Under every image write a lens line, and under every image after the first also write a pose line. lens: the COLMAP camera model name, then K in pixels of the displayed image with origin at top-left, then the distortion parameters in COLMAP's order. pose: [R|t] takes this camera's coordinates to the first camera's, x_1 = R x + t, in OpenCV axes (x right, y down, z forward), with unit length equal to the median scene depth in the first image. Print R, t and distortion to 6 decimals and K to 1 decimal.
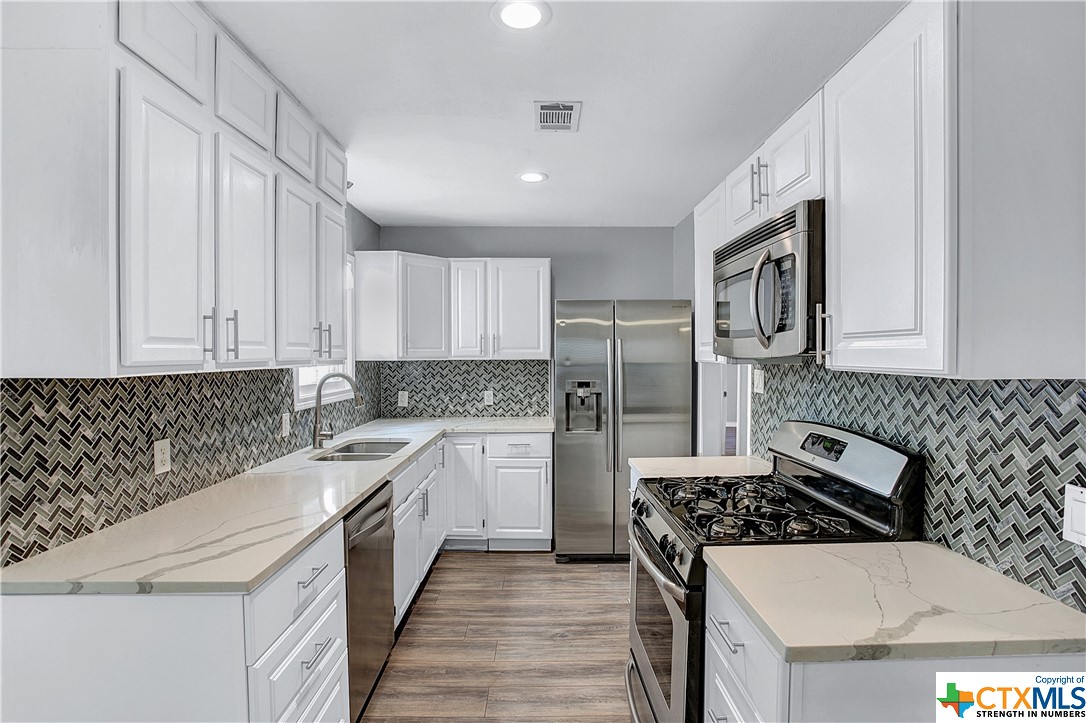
lens RADIAL K [[553.1, 0, 551.7], [0, 553.1, 362.0], [0, 0, 1]] dist [-0.103309, 0.039263]
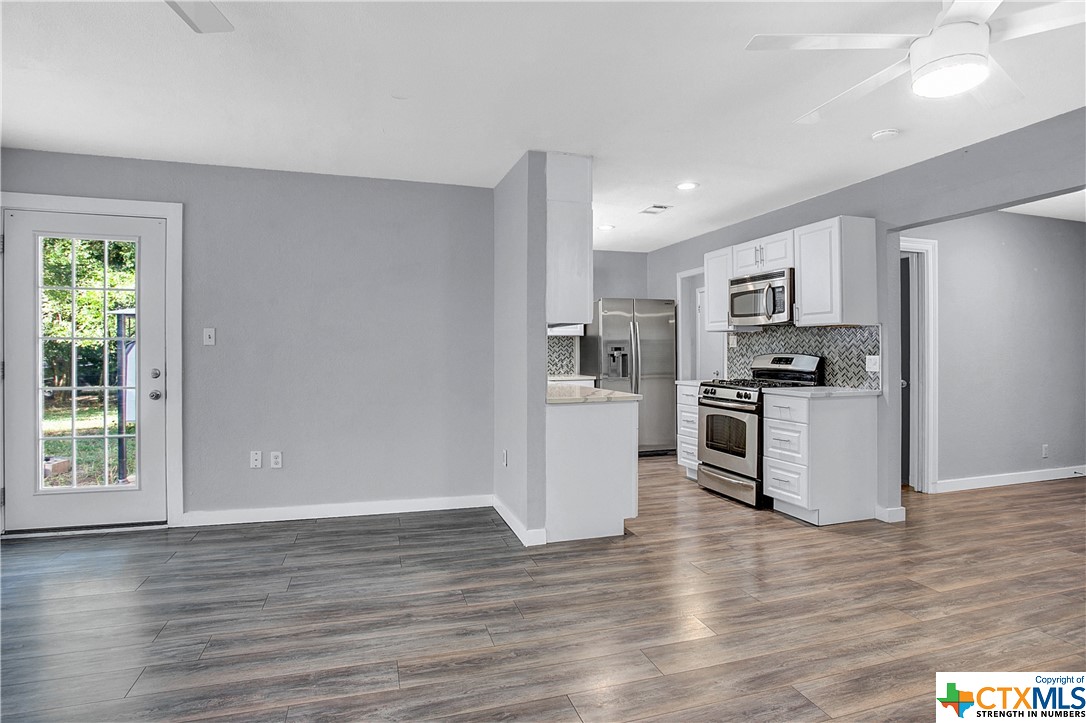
lens RADIAL K [[553.1, 0, 551.7], [0, 553.1, 362.0], [0, 0, 1]] dist [-0.103309, 0.039263]
pose [[0.962024, -0.008500, 0.272832, -1.499255], [0.006657, 0.999948, 0.007677, 0.167257], [-0.272883, -0.005569, 0.962031, -1.402333]]
